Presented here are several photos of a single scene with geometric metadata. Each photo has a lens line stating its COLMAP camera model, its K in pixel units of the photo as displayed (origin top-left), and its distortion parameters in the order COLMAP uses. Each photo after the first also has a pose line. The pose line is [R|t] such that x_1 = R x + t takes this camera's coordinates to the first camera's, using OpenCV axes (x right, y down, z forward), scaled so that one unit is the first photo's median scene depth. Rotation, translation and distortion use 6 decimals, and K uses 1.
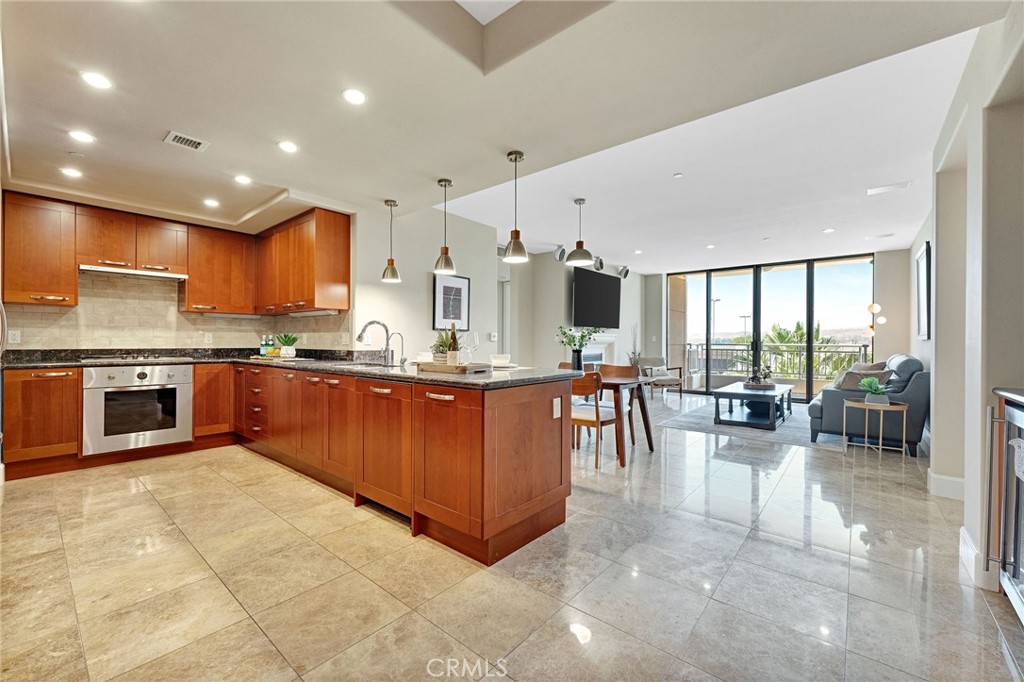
lens RADIAL K [[418.2, 0, 505.6], [0, 418.2, 341.1], [0, 0, 1]] dist [0.002798, -0.000269]
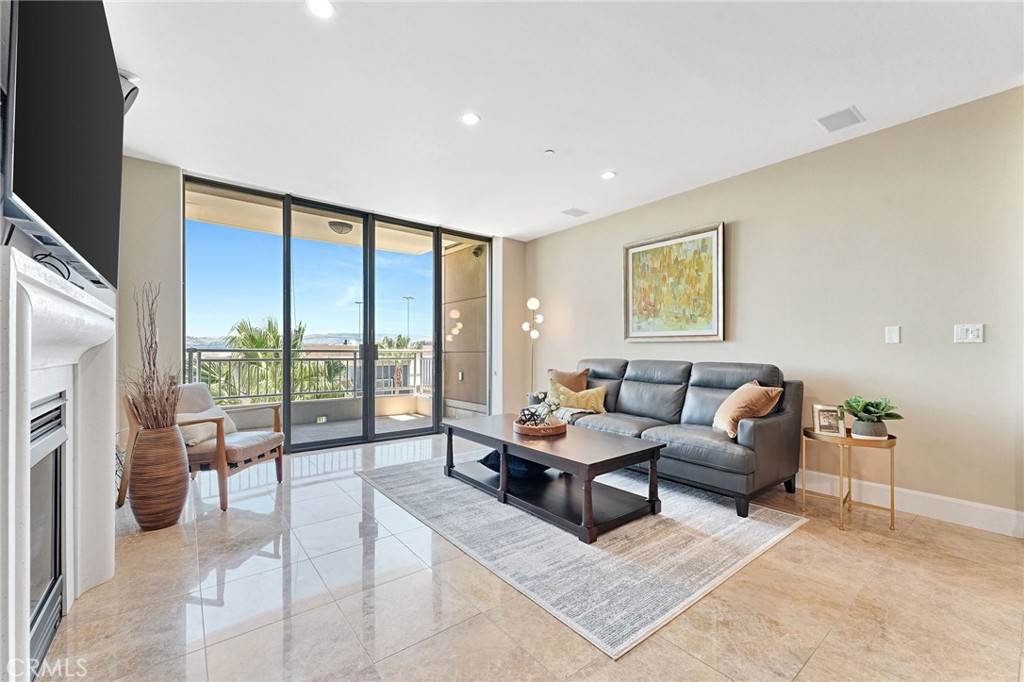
lens RADIAL K [[418.2, 0, 491.5], [0, 418.2, 345.3], [0, 0, 1]] dist [0.002798, -0.000269]
pose [[0.223913, 0.005824, 0.974592, 0.108367], [0.000768, 0.999981, -0.006153, 0.011799], [-0.974609, 0.002126, 0.223905, 1.317460]]
